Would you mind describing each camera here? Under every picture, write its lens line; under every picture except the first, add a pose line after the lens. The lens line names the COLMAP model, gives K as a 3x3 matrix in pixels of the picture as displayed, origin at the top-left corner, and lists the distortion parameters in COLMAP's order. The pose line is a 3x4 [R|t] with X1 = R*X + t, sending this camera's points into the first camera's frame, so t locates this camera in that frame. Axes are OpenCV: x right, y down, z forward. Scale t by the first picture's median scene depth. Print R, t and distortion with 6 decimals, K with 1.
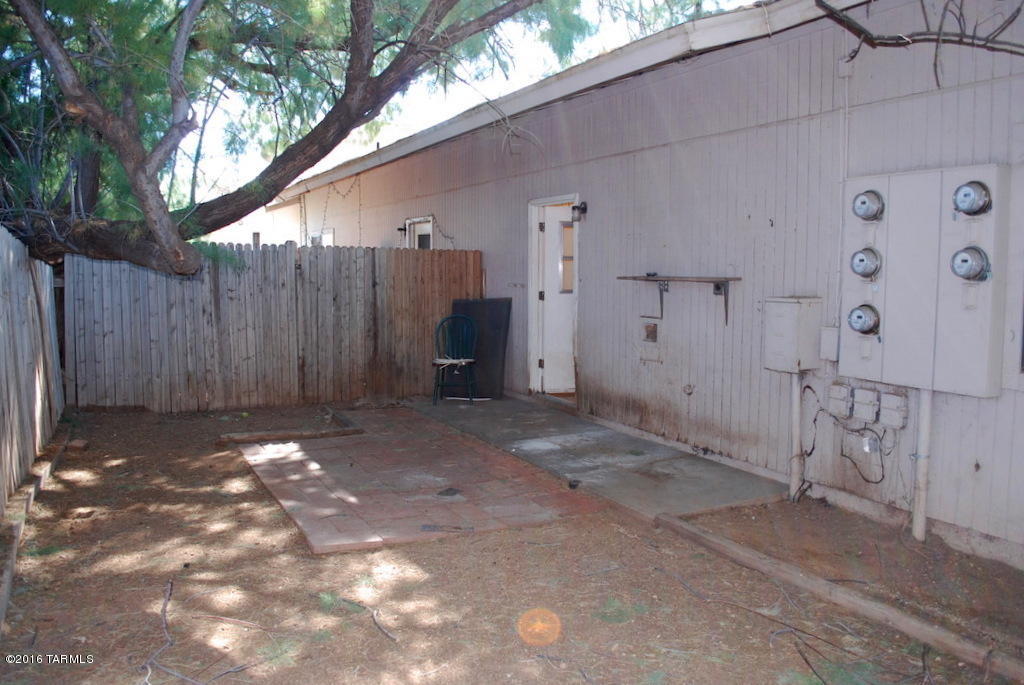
lens RADIAL K [[805.3, 0, 506.0], [0, 805.3, 343.5], [0, 0, 1]] dist [-0.075041, 0.000707]
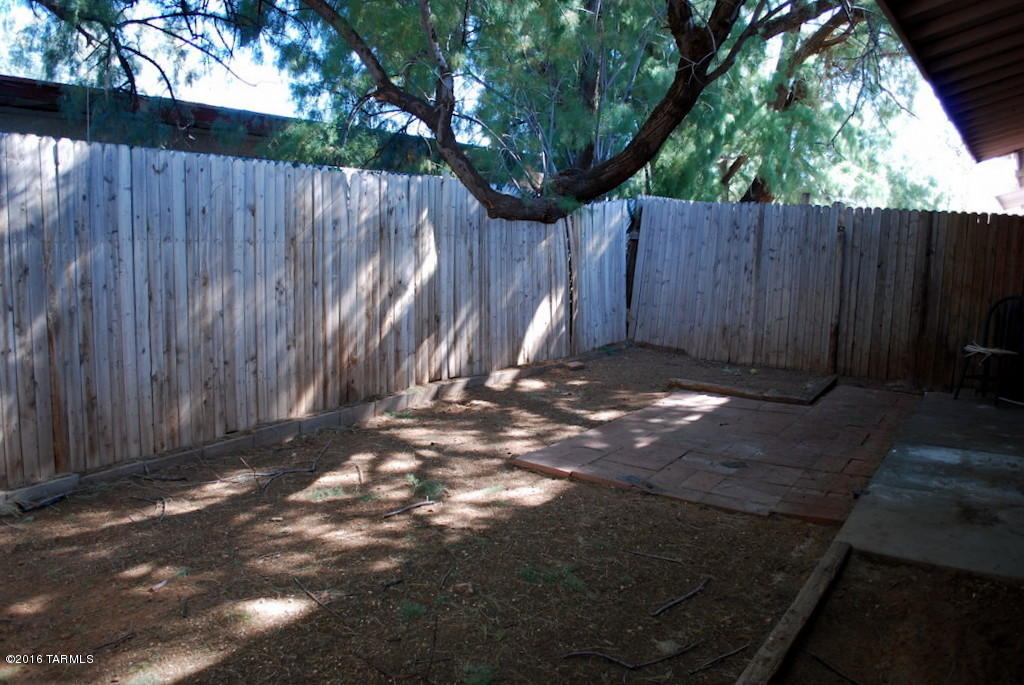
lens RADIAL K [[805.3, 0, 506.0], [0, 805.3, 343.5], [0, 0, 1]] dist [-0.075041, 0.000707]
pose [[0.563601, 0.135421, -0.814871, 0.506575], [-0.104511, 0.990233, 0.092279, -0.012004], [0.819409, 0.033154, 0.572250, 0.240070]]
